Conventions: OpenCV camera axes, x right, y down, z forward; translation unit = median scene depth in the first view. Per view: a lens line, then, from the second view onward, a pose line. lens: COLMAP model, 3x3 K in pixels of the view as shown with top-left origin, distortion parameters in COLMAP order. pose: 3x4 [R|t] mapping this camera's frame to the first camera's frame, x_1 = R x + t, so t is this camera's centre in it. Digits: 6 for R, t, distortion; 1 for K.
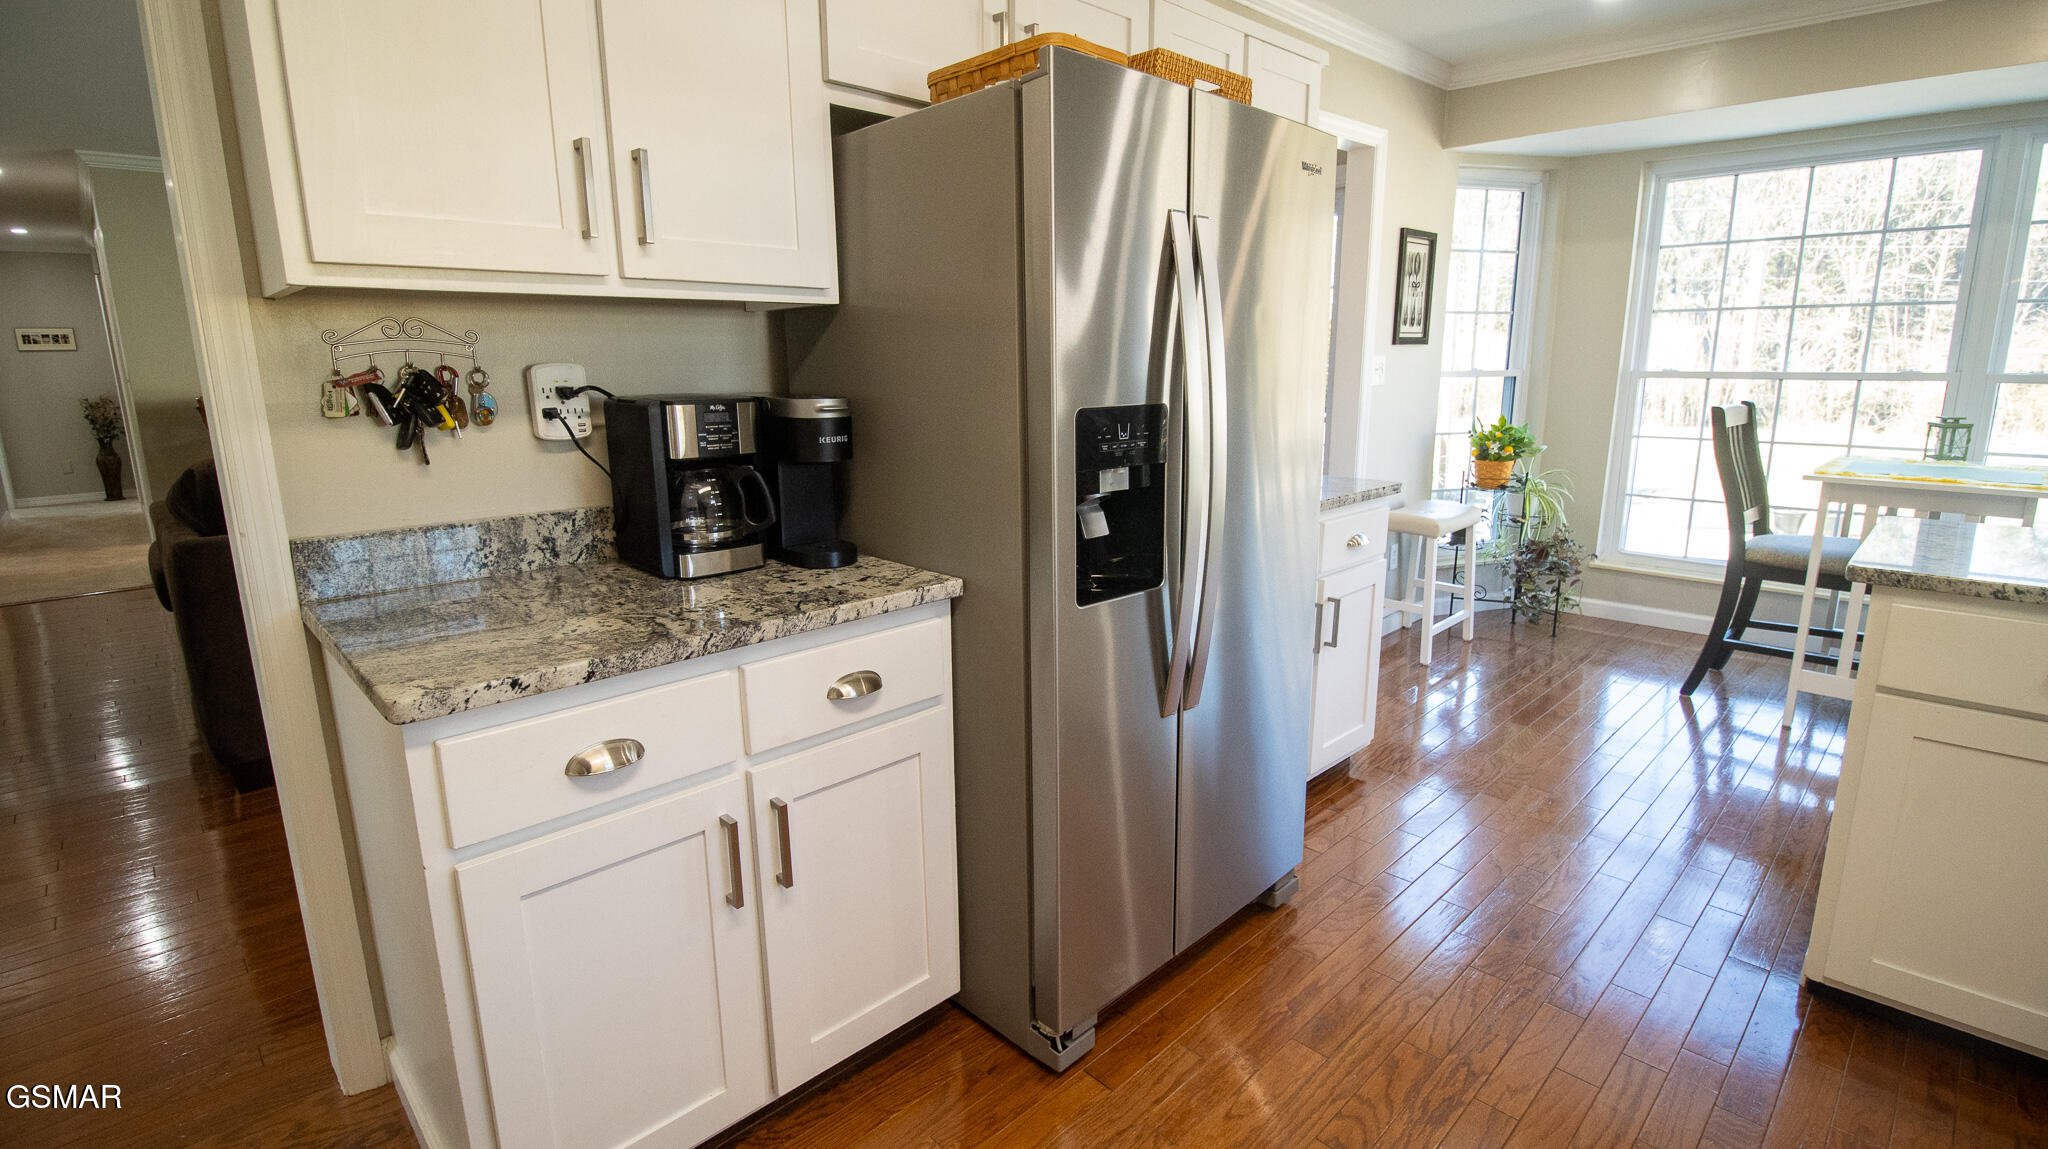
lens RADIAL K [[969.1, 0, 1023.3], [0, 969.1, 567.8], [0, 0, 1]] dist [-0.005489, -0.005992]
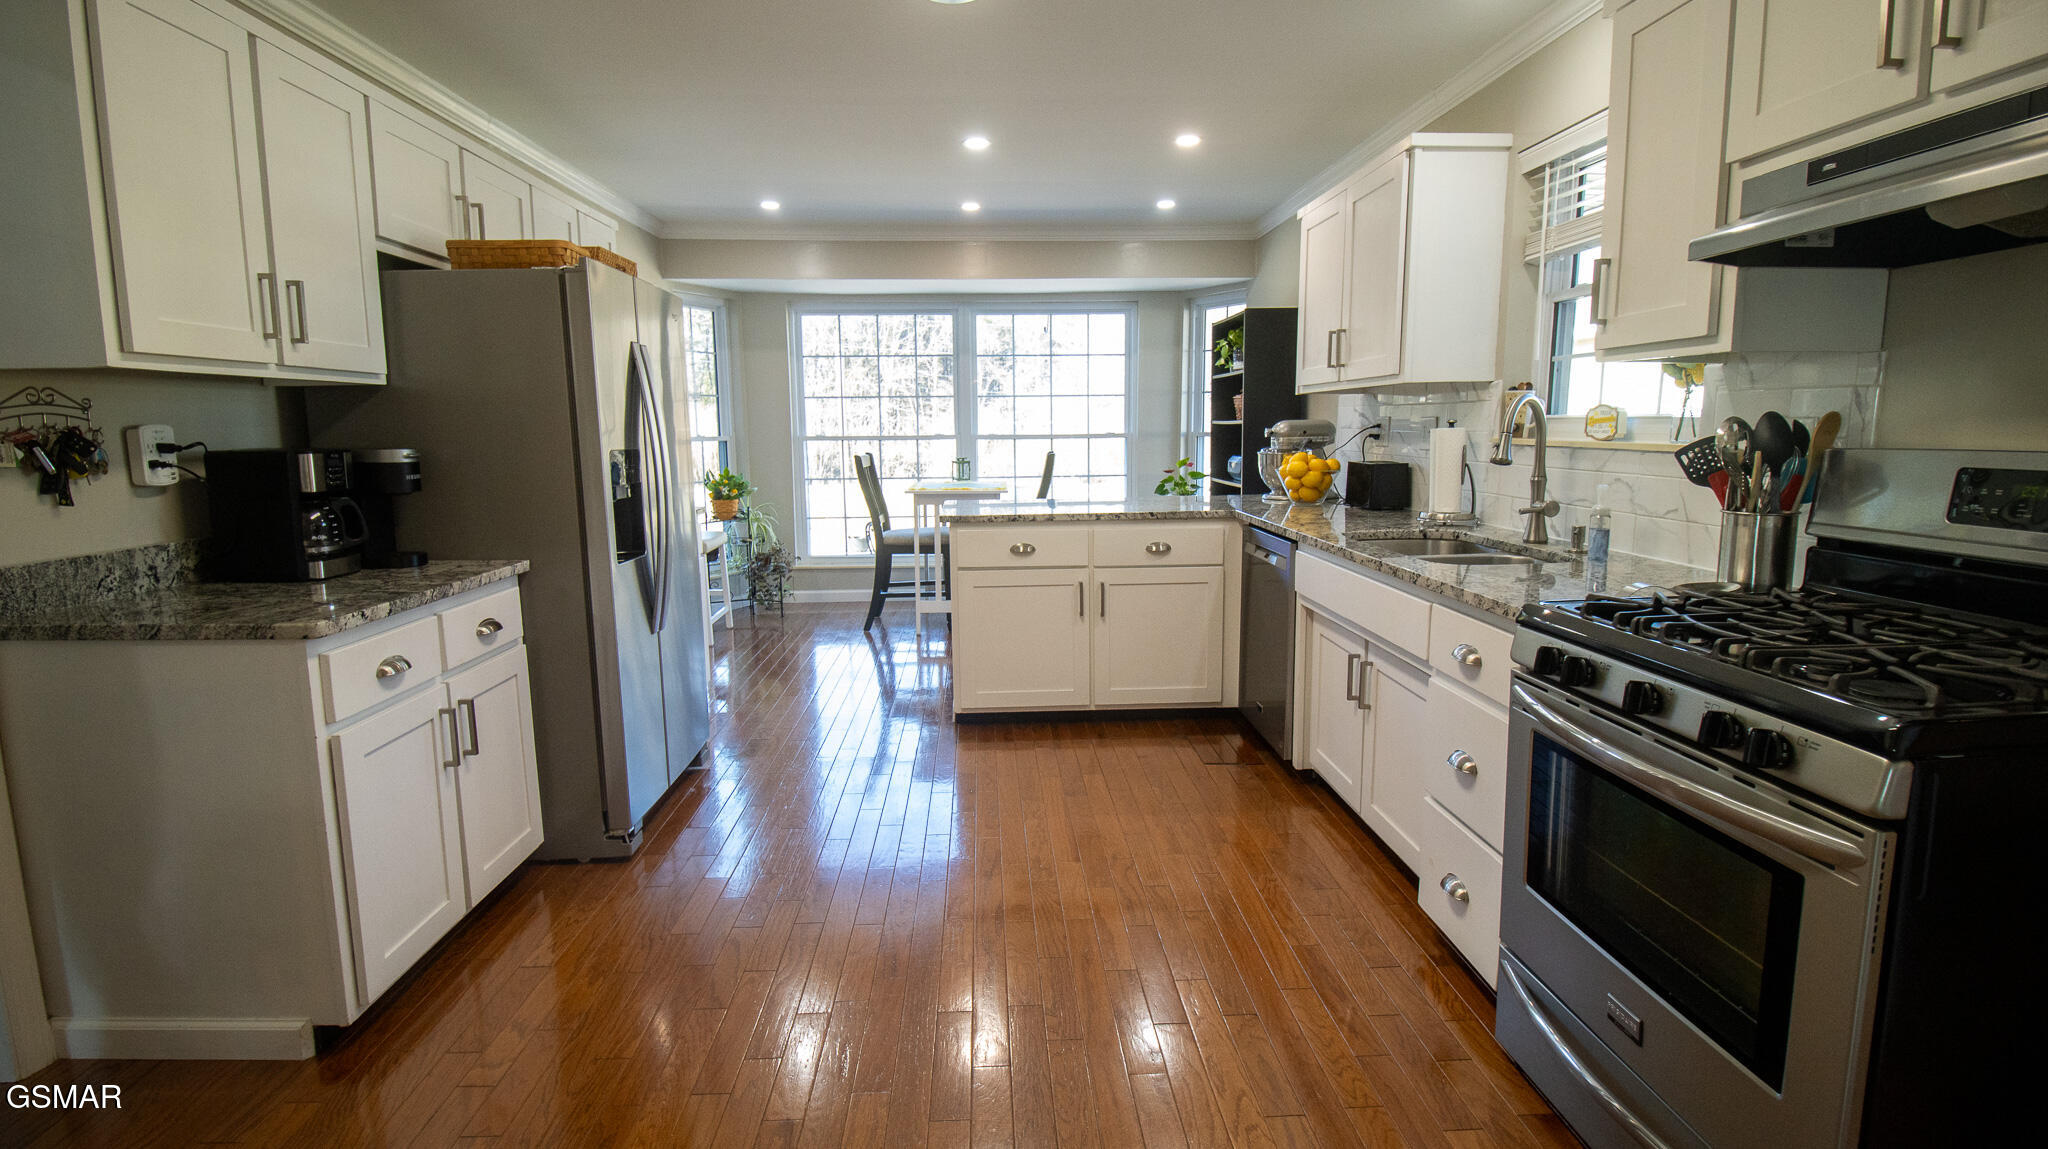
lens RADIAL K [[969.1, 0, 1023.7], [0, 969.1, 567.9], [0, 0, 1]] dist [-0.005489, -0.005992]
pose [[0.671348, -0.102272, 0.734052, -0.548107], [0.155719, 0.987790, -0.004793, 0.126998], [-0.724598, 0.117523, 0.679077, -0.530805]]
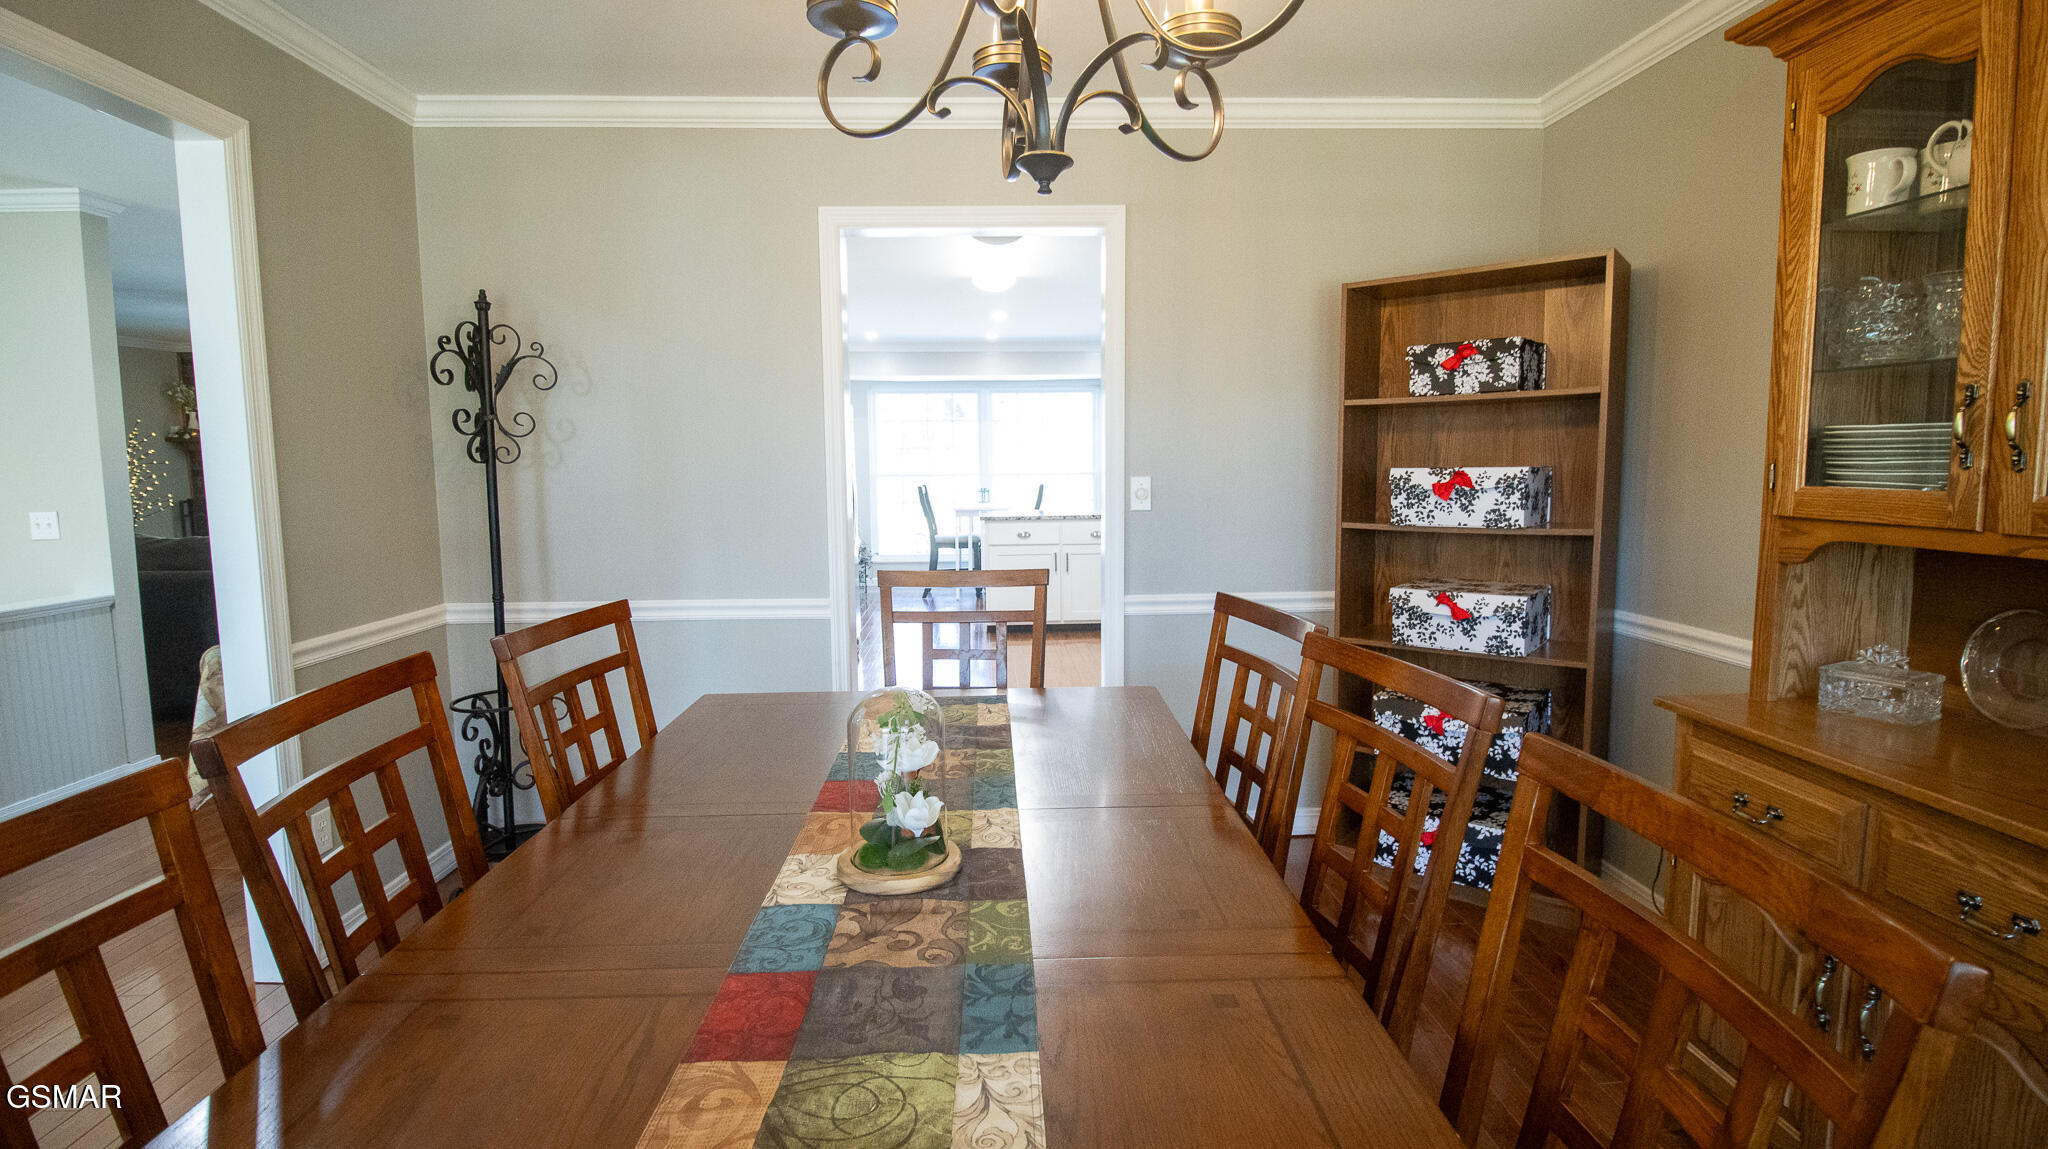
lens RADIAL K [[969.1, 0, 1022.4], [0, 969.1, 564.6], [0, 0, 1]] dist [-0.005489, -0.005992]
pose [[0.669040, -0.071759, 0.739754, -1.740742], [0.154608, 0.986992, -0.044087, 0.334083], [-0.726968, 0.143868, 0.671431, -1.562933]]
